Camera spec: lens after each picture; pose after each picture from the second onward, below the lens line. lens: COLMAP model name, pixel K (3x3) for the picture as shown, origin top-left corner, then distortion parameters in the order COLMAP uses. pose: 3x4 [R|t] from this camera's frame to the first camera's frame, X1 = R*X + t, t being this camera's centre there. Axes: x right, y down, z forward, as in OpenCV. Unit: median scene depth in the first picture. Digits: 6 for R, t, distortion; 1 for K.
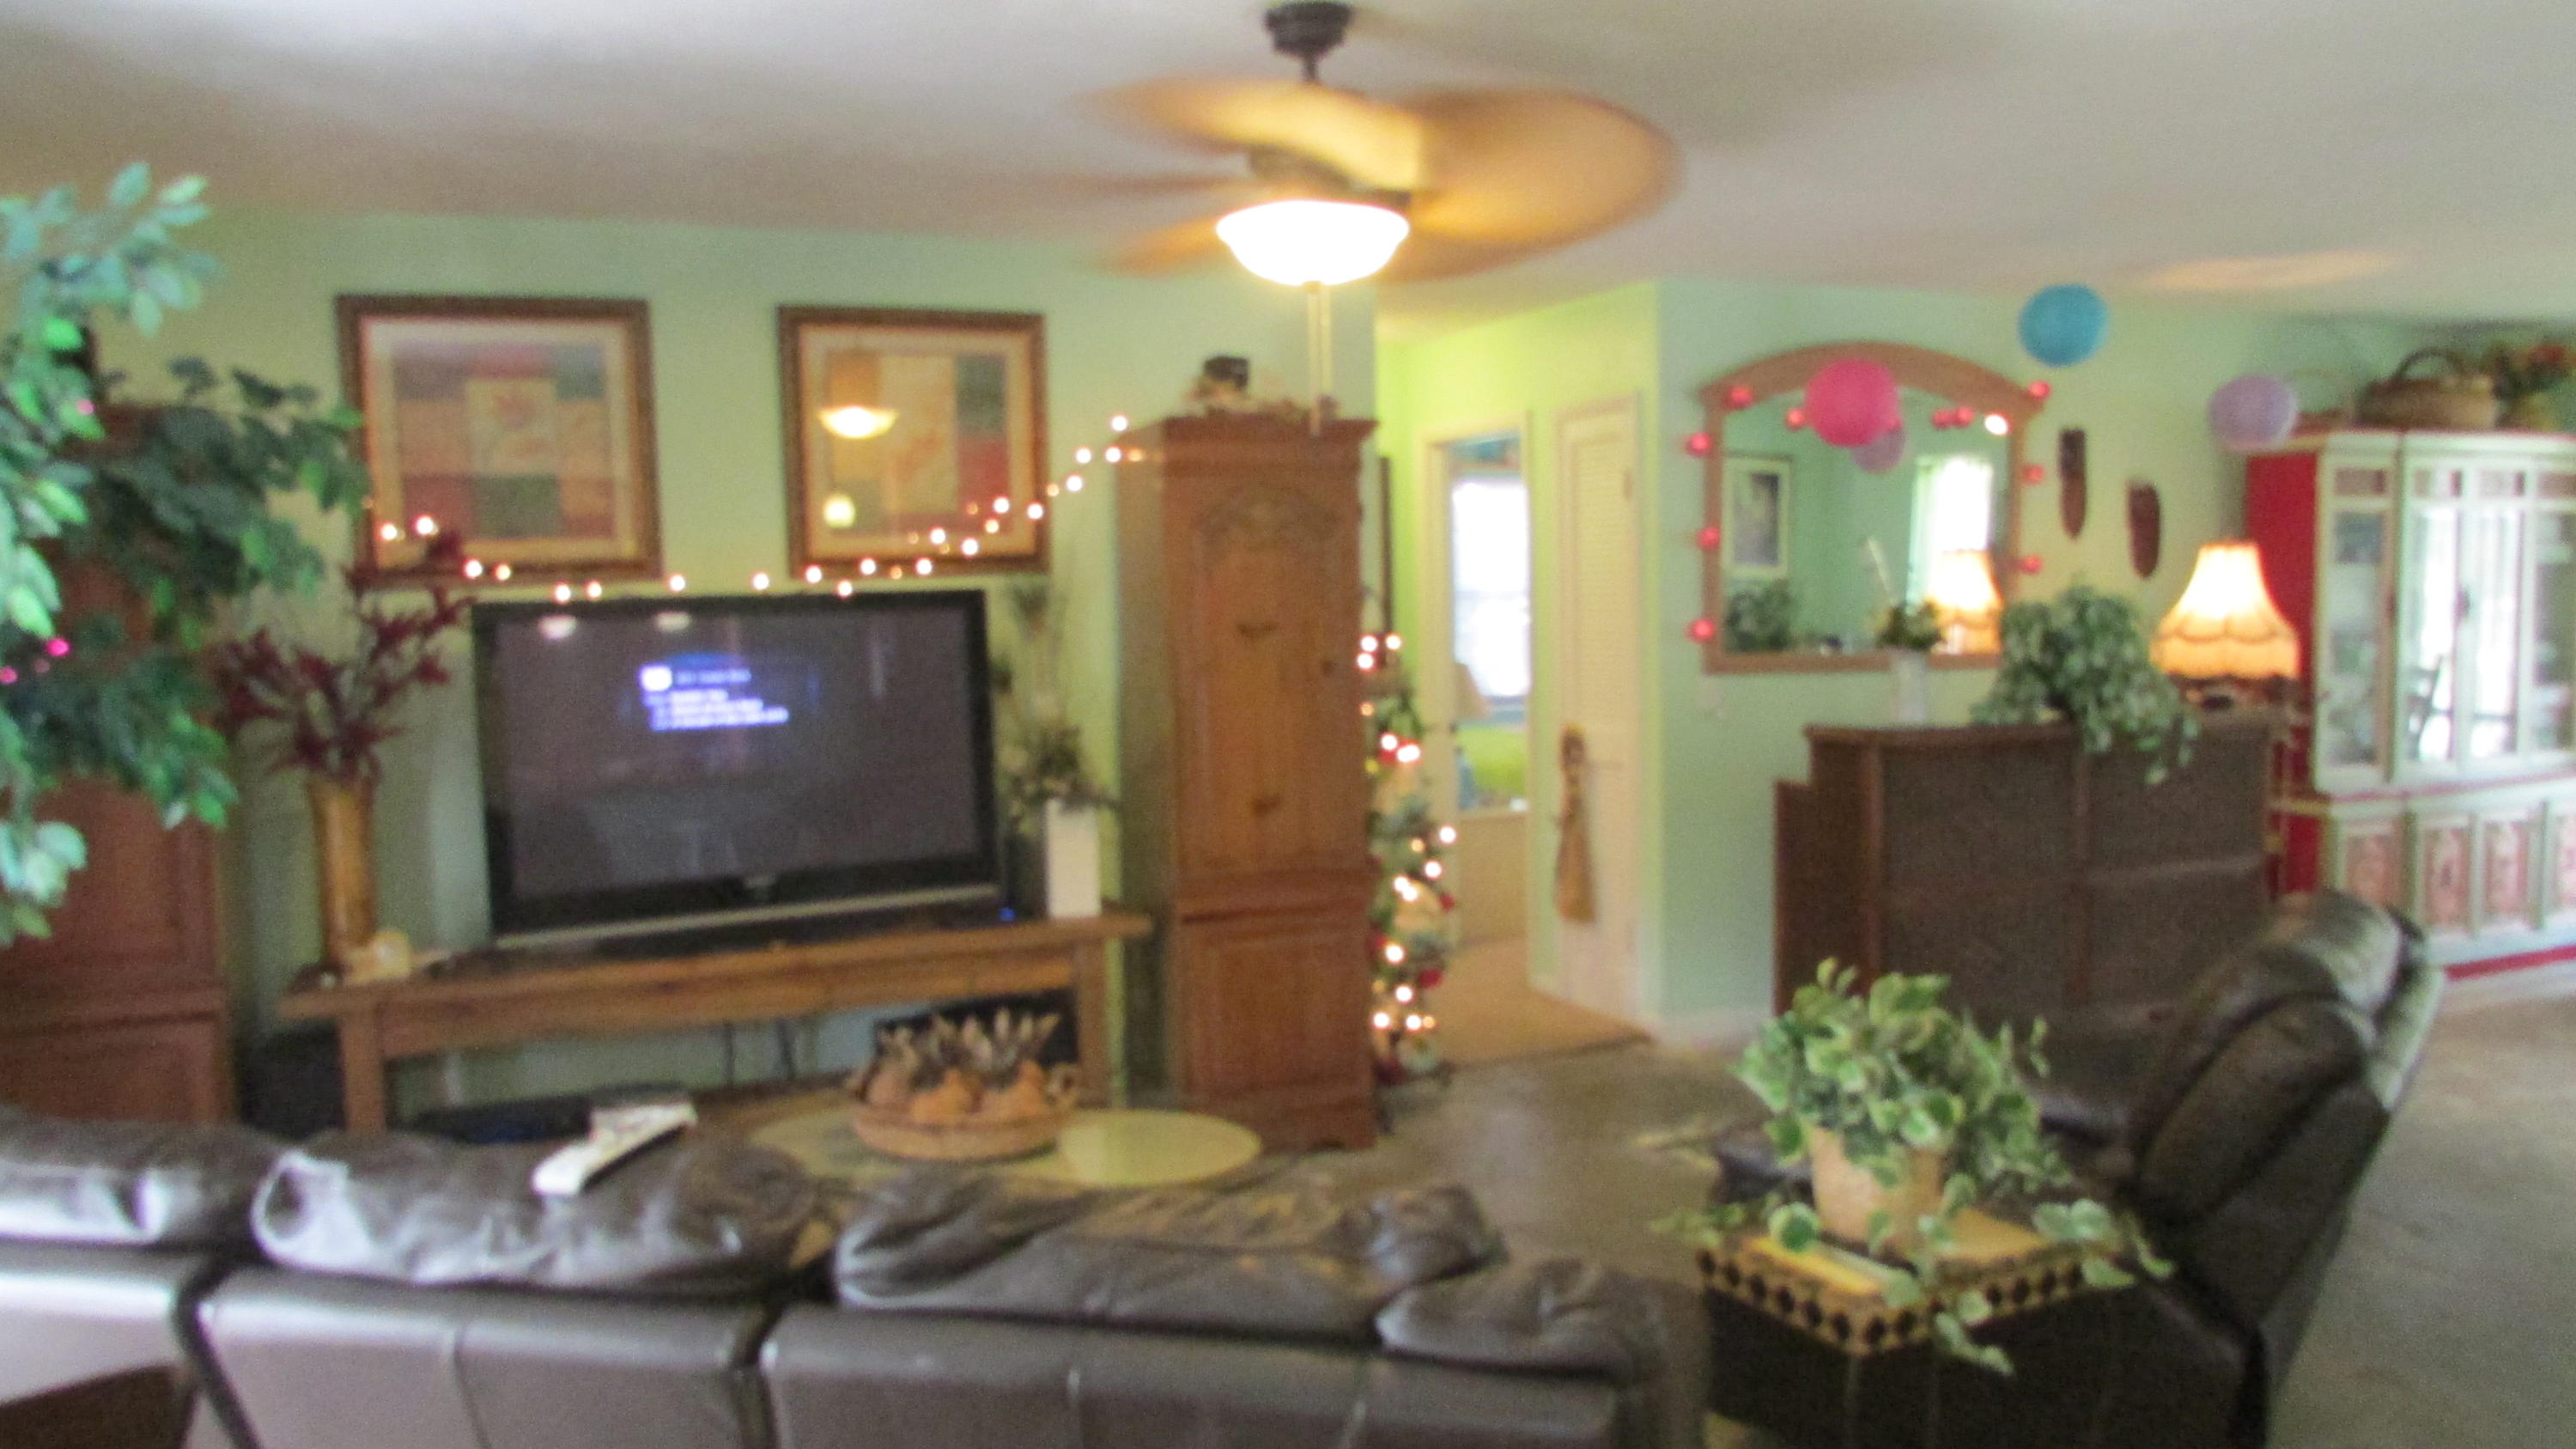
lens RADIAL K [[1819.0, 0, 1288.0], [0, 1819.0, 724.5], [0, 0, 1]] dist [-0.036618, 0.009054]
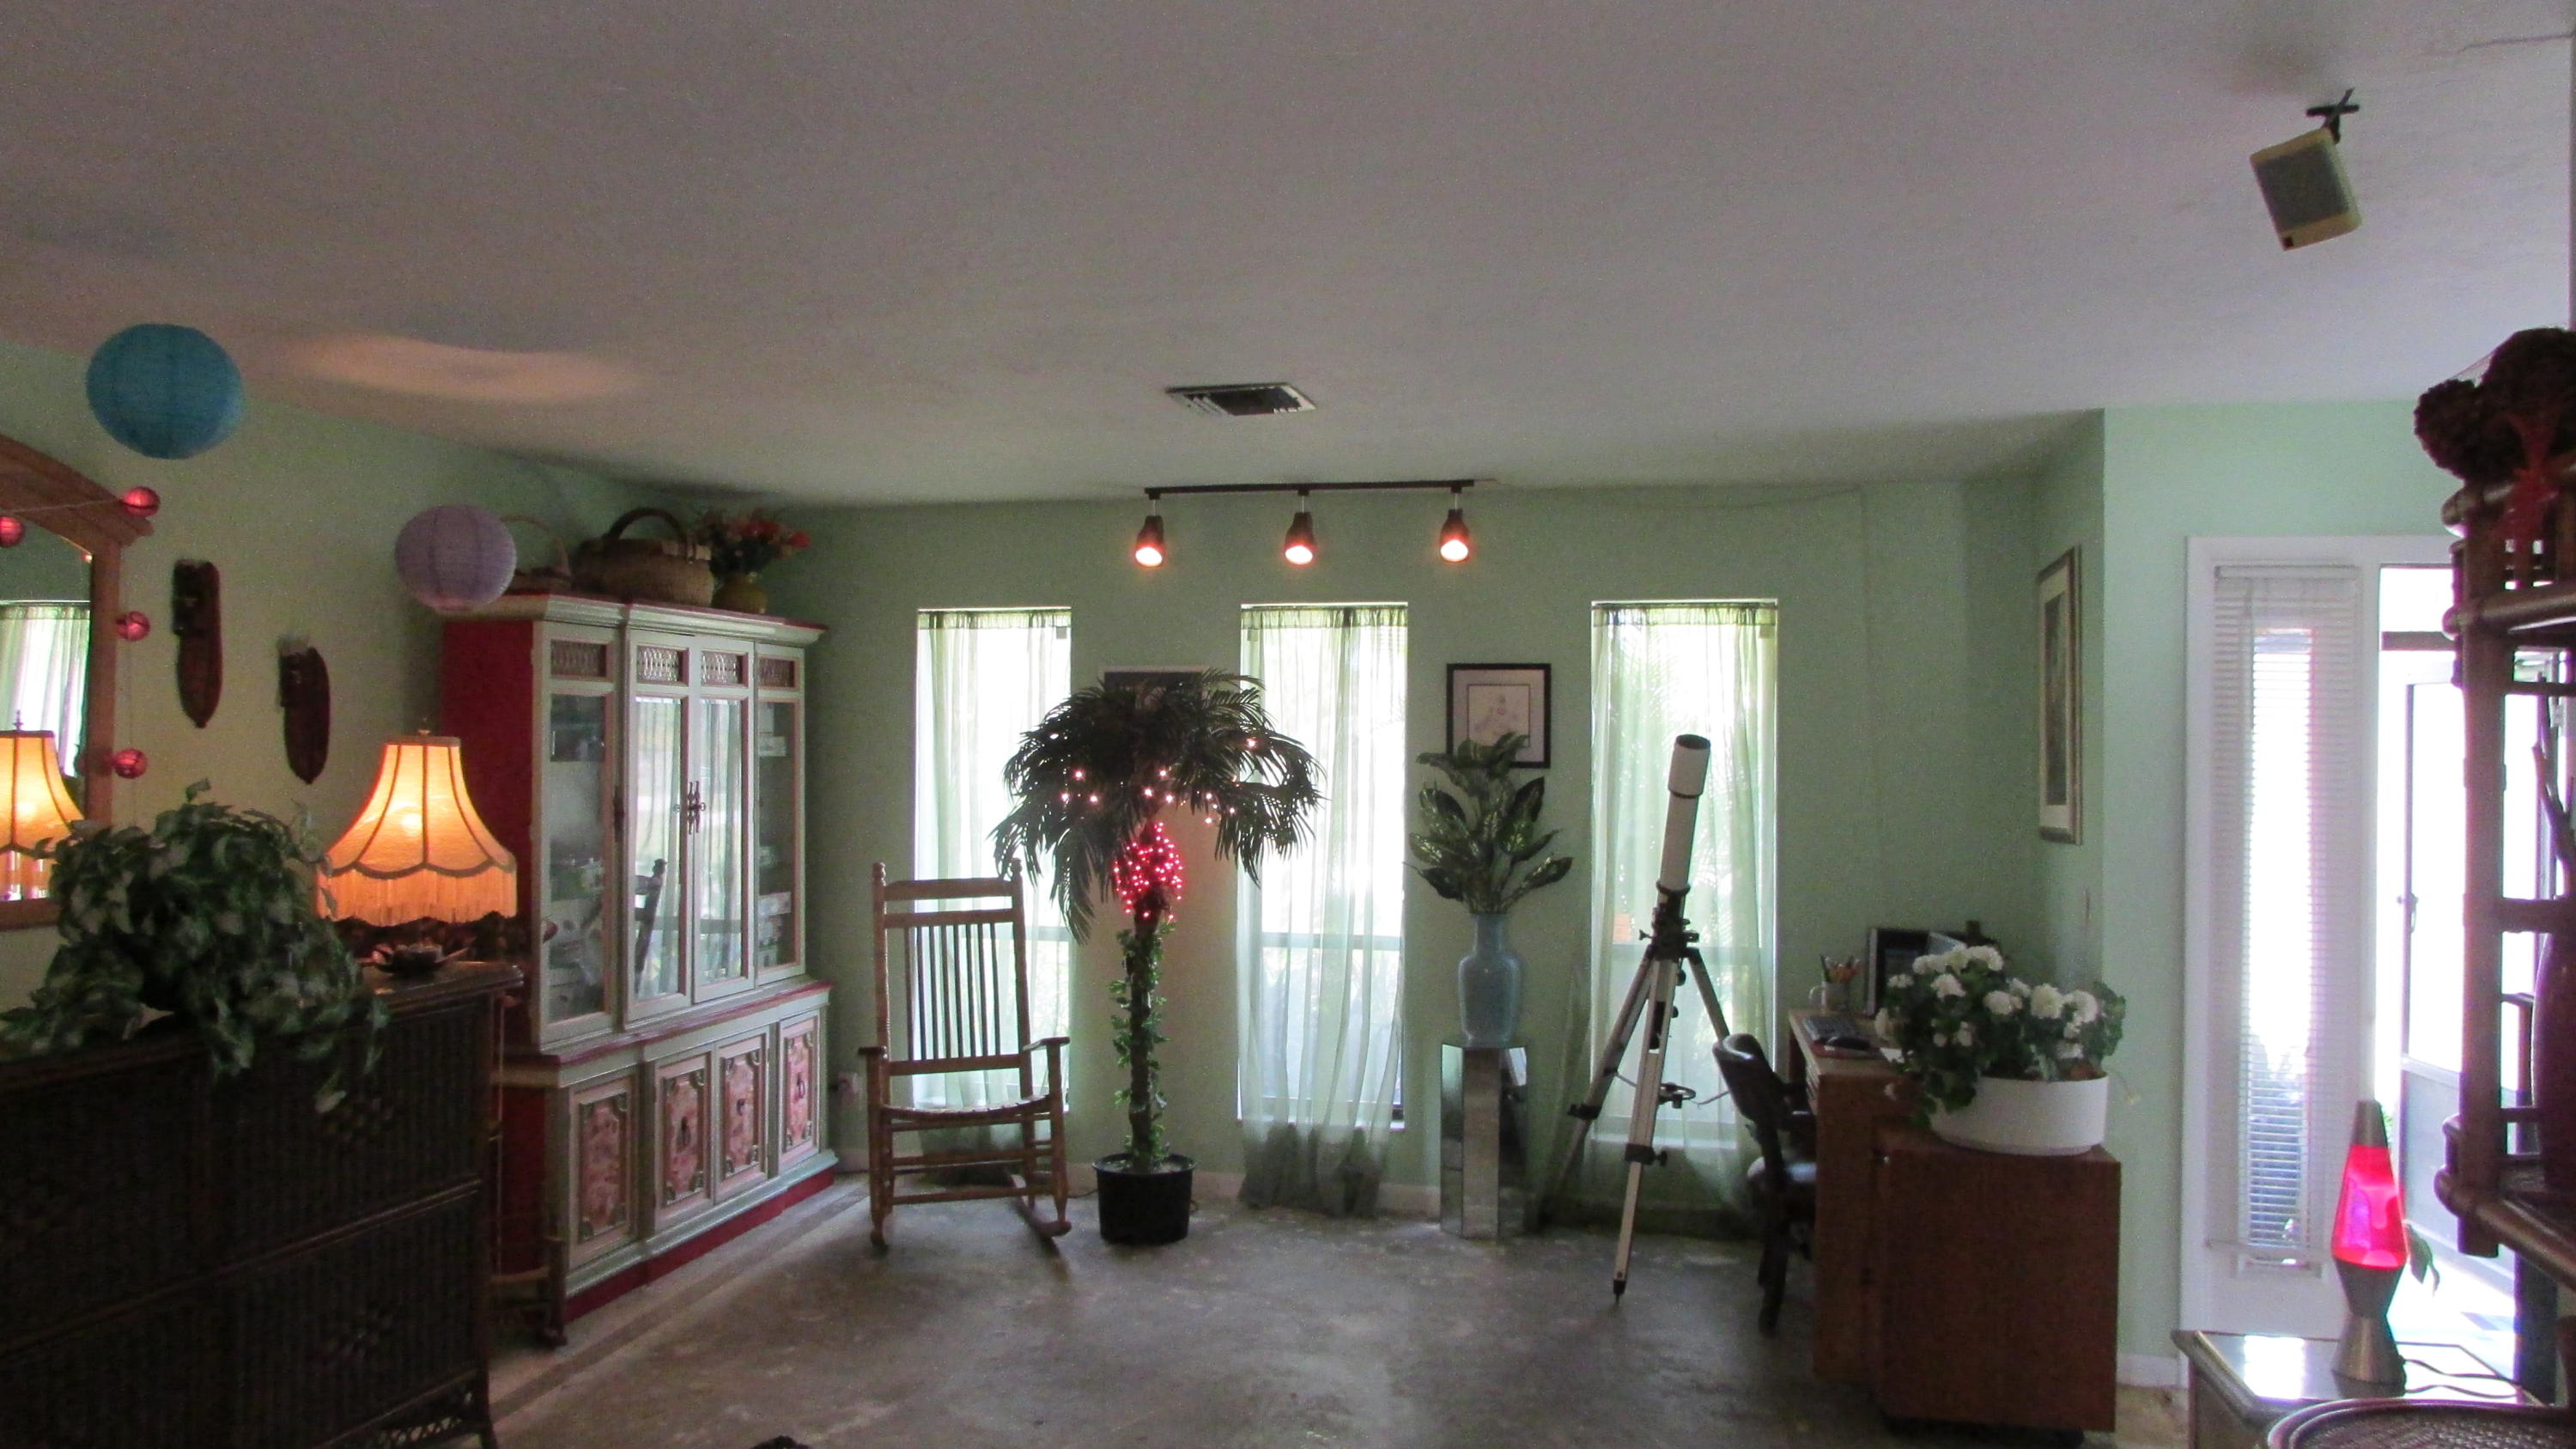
lens RADIAL K [[1819.0, 0, 1288.0], [0, 1819.0, 724.5], [0, 0, 1]] dist [-0.036618, 0.009054]
pose [[0.588652, 0.021576, 0.808099, 0.129887], [0.050276, 0.996731, -0.063235, -0.039158], [-0.806822, 0.077851, 0.585643, 0.272077]]
